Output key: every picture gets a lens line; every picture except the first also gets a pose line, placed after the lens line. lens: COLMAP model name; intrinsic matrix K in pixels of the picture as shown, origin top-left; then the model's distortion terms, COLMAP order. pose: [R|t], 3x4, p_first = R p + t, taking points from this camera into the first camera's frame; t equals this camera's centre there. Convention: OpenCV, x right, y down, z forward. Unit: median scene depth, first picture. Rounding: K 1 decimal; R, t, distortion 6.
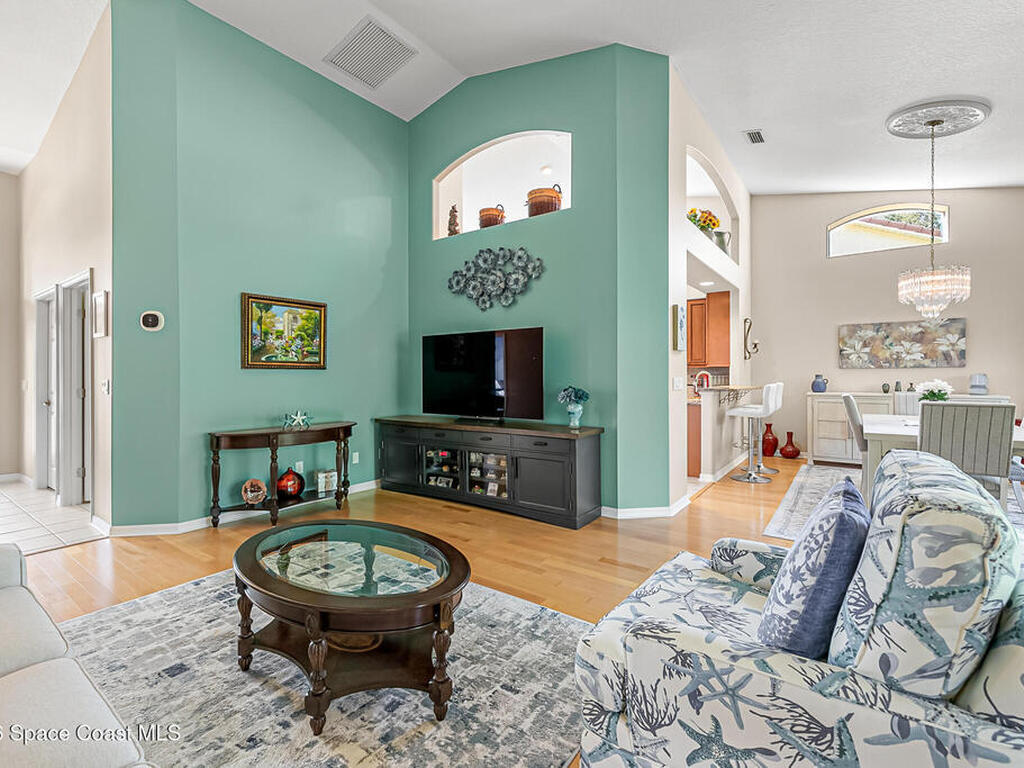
lens RADIAL K [[476.1, 0, 511.0], [0, 476.1, 377.7], [0, 0, 1]] dist [0.012809, -0.000108]
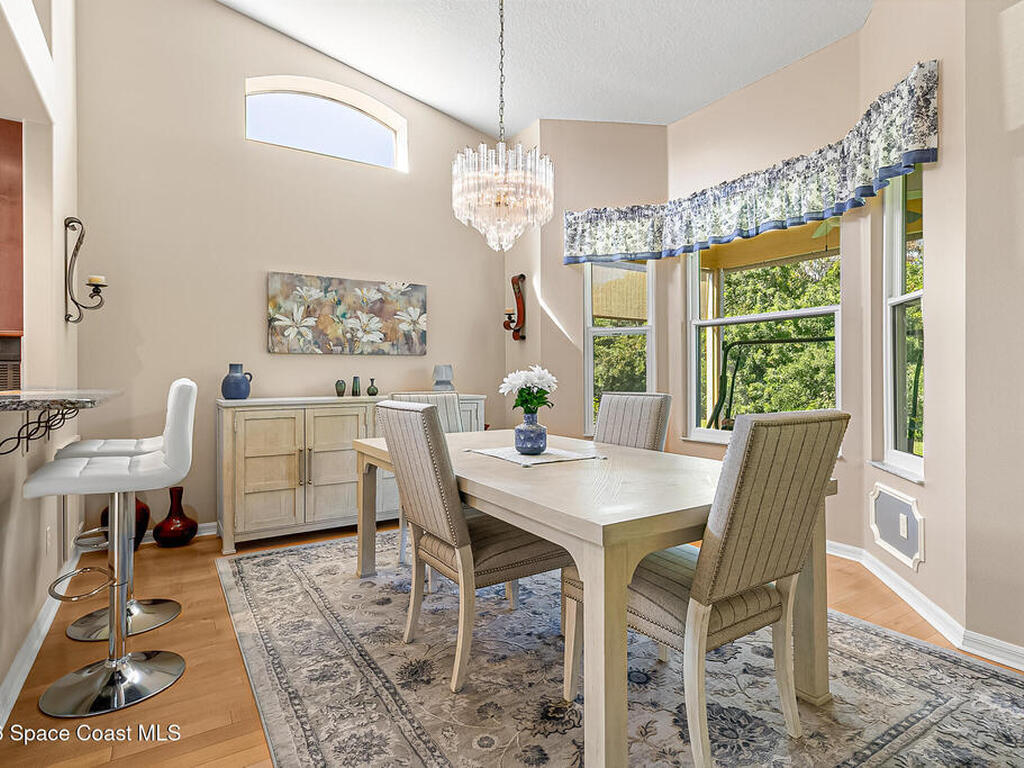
lens RADIAL K [[541.2, 0, 511.8], [0, 541.2, 374.3], [0, 0, 1]] dist [0.002718, 0.000540]
pose [[0.369283, 0.000577, 0.929317, 0.235594], [0.003966, 0.999990, -0.002197, 0.007193], [-0.929309, 0.004497, 0.369277, 0.551581]]
